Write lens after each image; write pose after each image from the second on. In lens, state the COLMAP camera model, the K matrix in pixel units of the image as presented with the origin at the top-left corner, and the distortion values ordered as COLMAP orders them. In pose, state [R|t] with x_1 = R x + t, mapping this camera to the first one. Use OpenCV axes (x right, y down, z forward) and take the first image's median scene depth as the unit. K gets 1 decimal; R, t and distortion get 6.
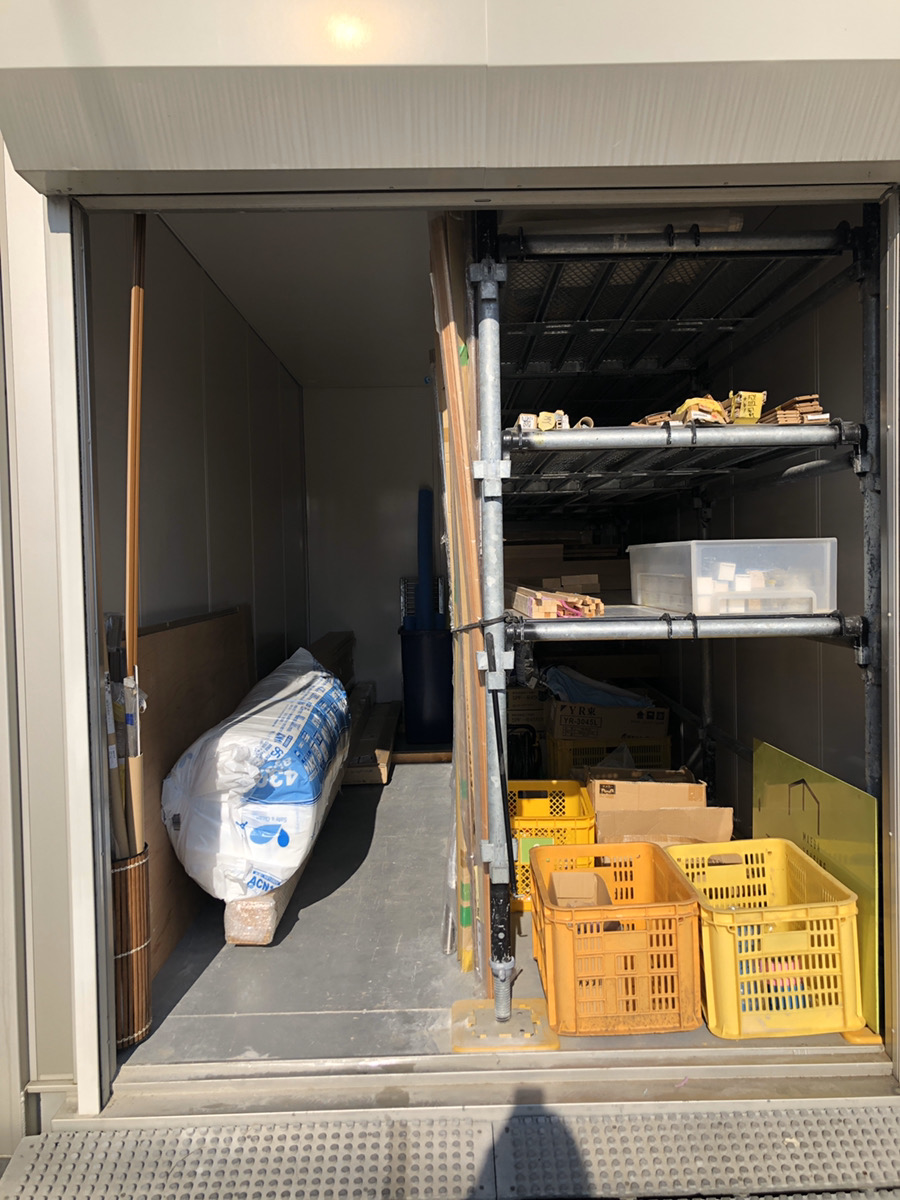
lens RADIAL K [[950.7, 0, 450.0], [0, 950.7, 600.0], [0, 0, 1]] dist [0.000262, 0.041315]
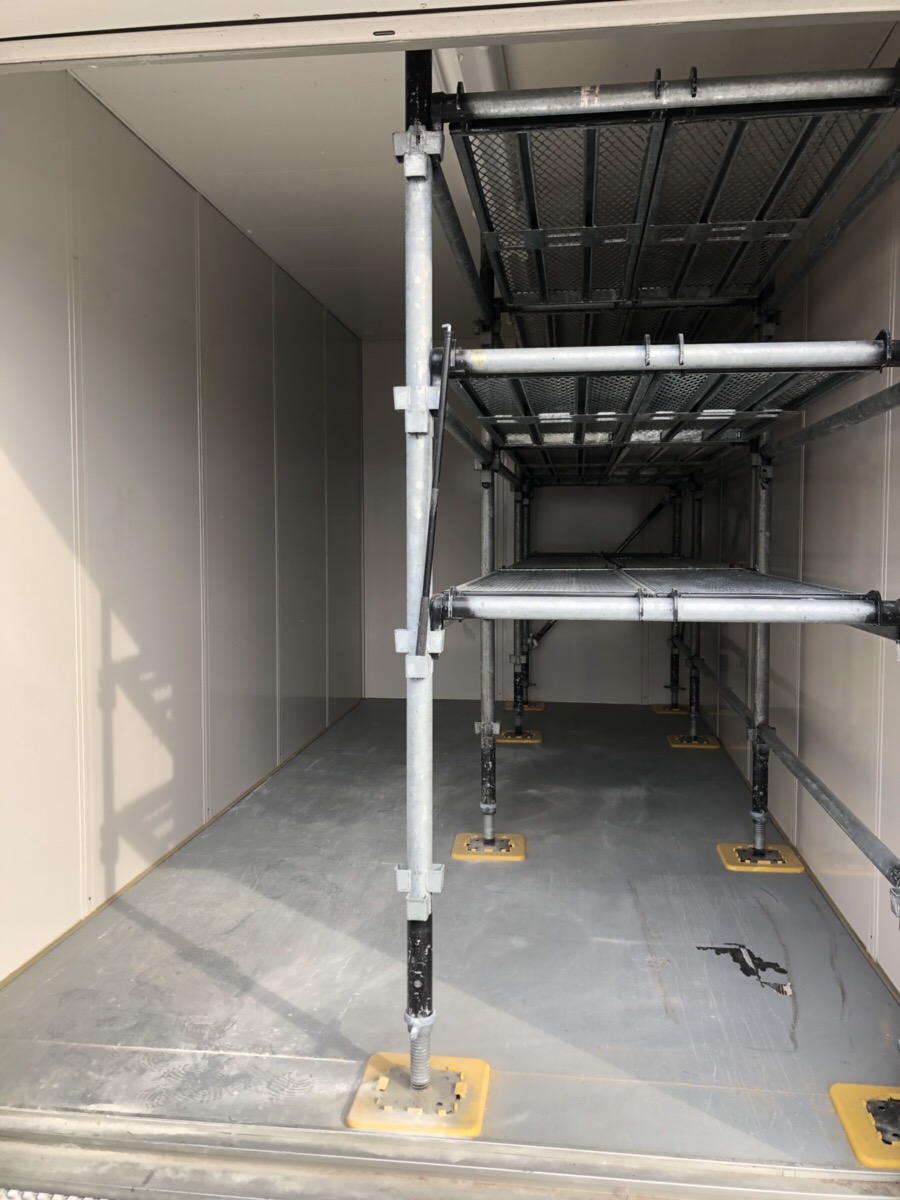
lens RADIAL K [[950.7, 0, 450.0], [0, 950.7, 600.0], [0, 0, 1]] dist [0.000262, 0.041315]
pose [[0.990775, 0.028070, -0.132581, 0.178326], [-0.024345, 0.999264, 0.029634, 0.005188], [0.133315, -0.026133, 0.990729, 0.218846]]
